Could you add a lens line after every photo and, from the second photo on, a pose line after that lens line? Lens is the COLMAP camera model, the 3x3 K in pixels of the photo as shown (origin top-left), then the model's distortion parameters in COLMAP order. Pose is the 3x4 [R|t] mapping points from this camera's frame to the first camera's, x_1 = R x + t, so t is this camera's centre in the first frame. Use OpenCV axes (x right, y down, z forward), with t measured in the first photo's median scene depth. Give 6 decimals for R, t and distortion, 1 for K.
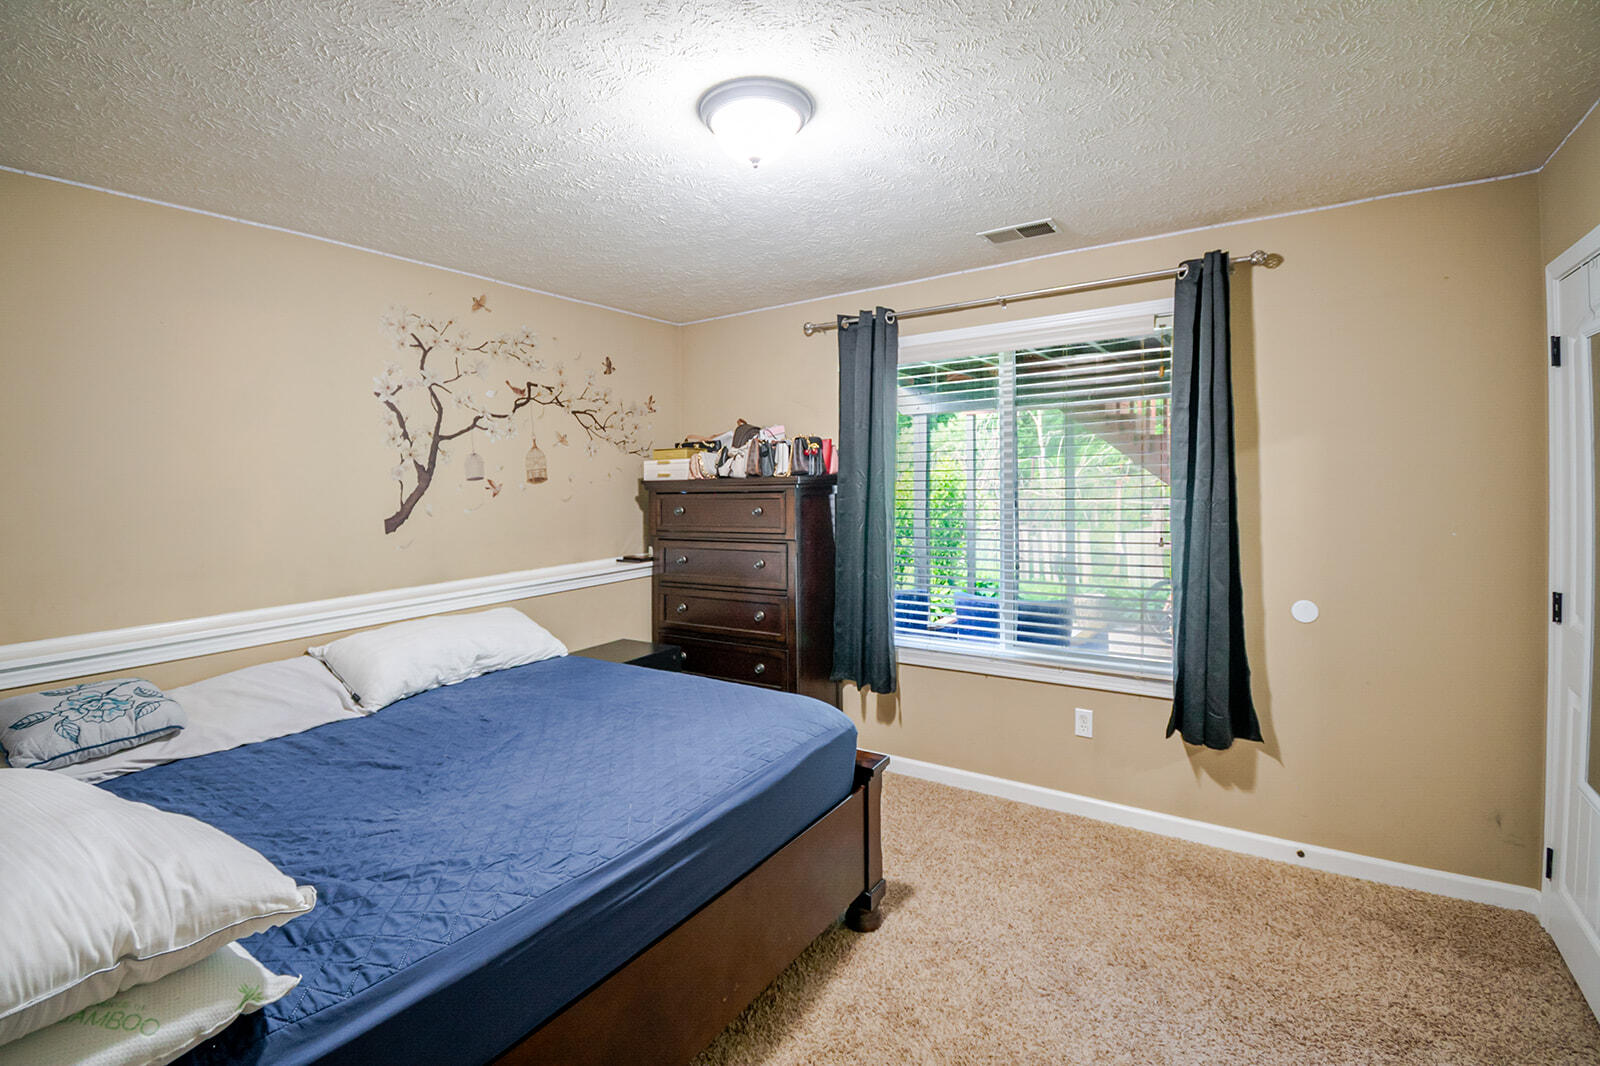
lens RADIAL K [[736.4, 0, 781.0], [0, 736.4, 495.2], [0, 0, 1]] dist [-0.014157, -0.005457]
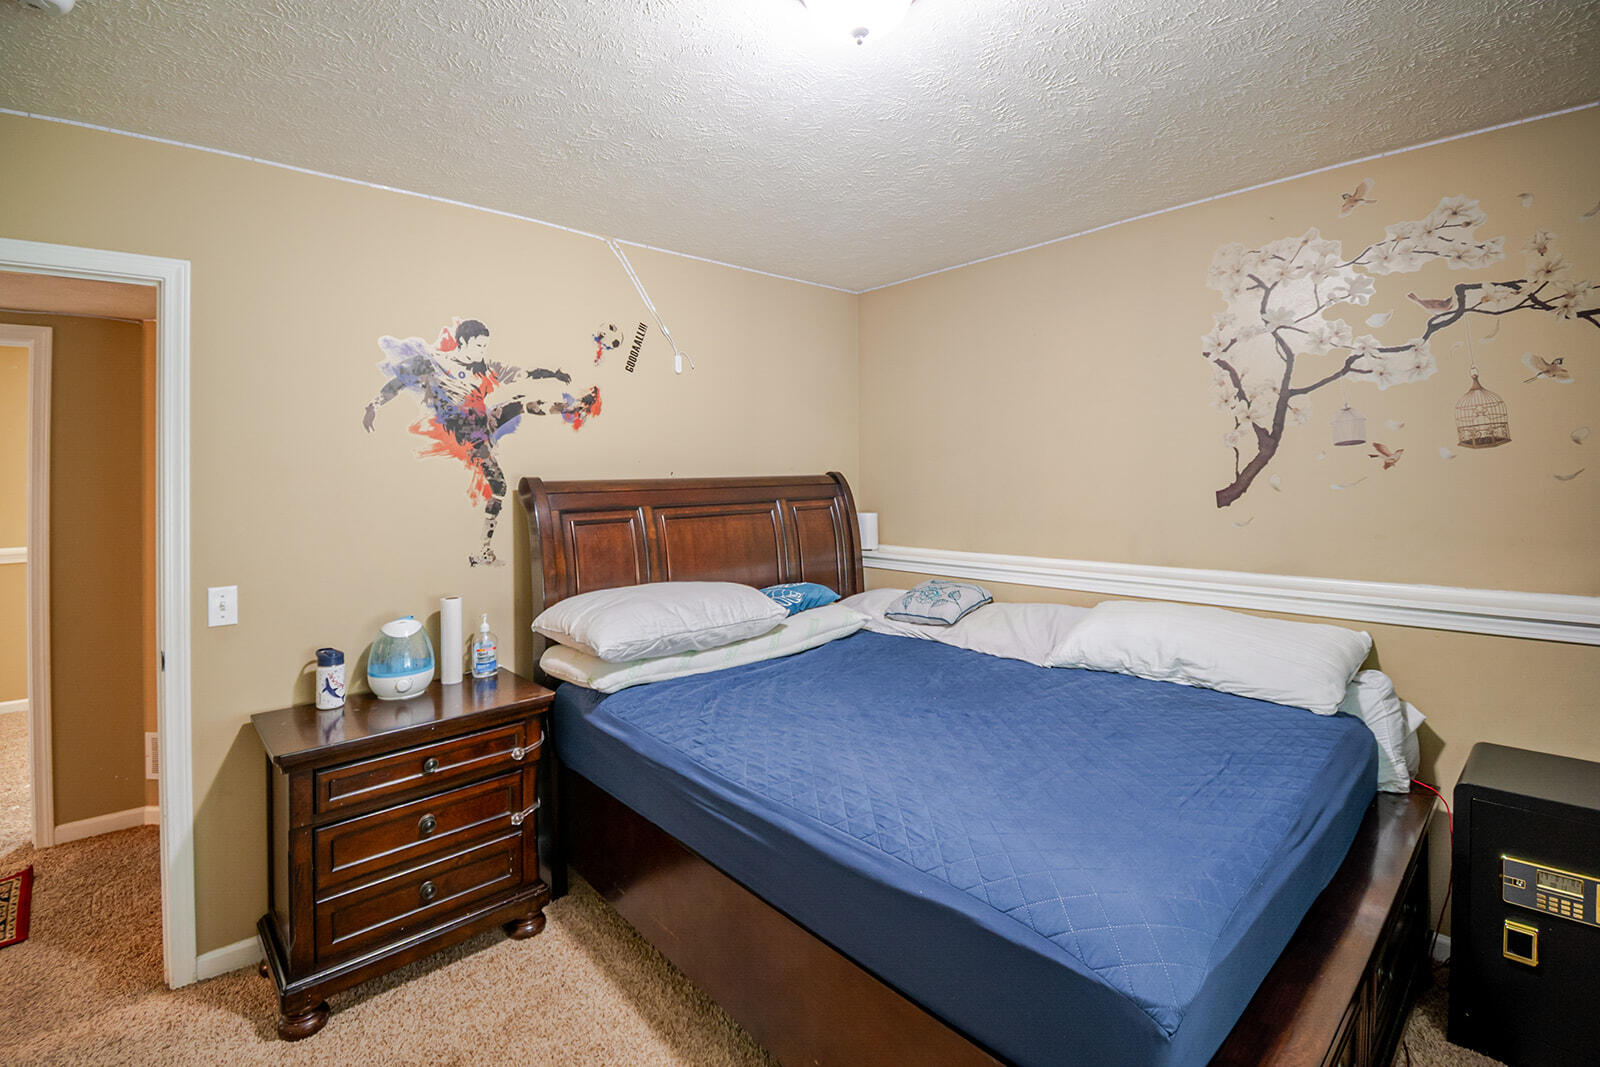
lens RADIAL K [[736.4, 0, 803.5], [0, 736.4, 456.3], [0, 0, 1]] dist [-0.014157, -0.005457]
pose [[-0.239019, 0.004275, -0.971006, 0.433766], [0.000511, 0.999991, 0.004277, -0.013287], [0.971015, 0.000526, -0.239019, 0.685537]]
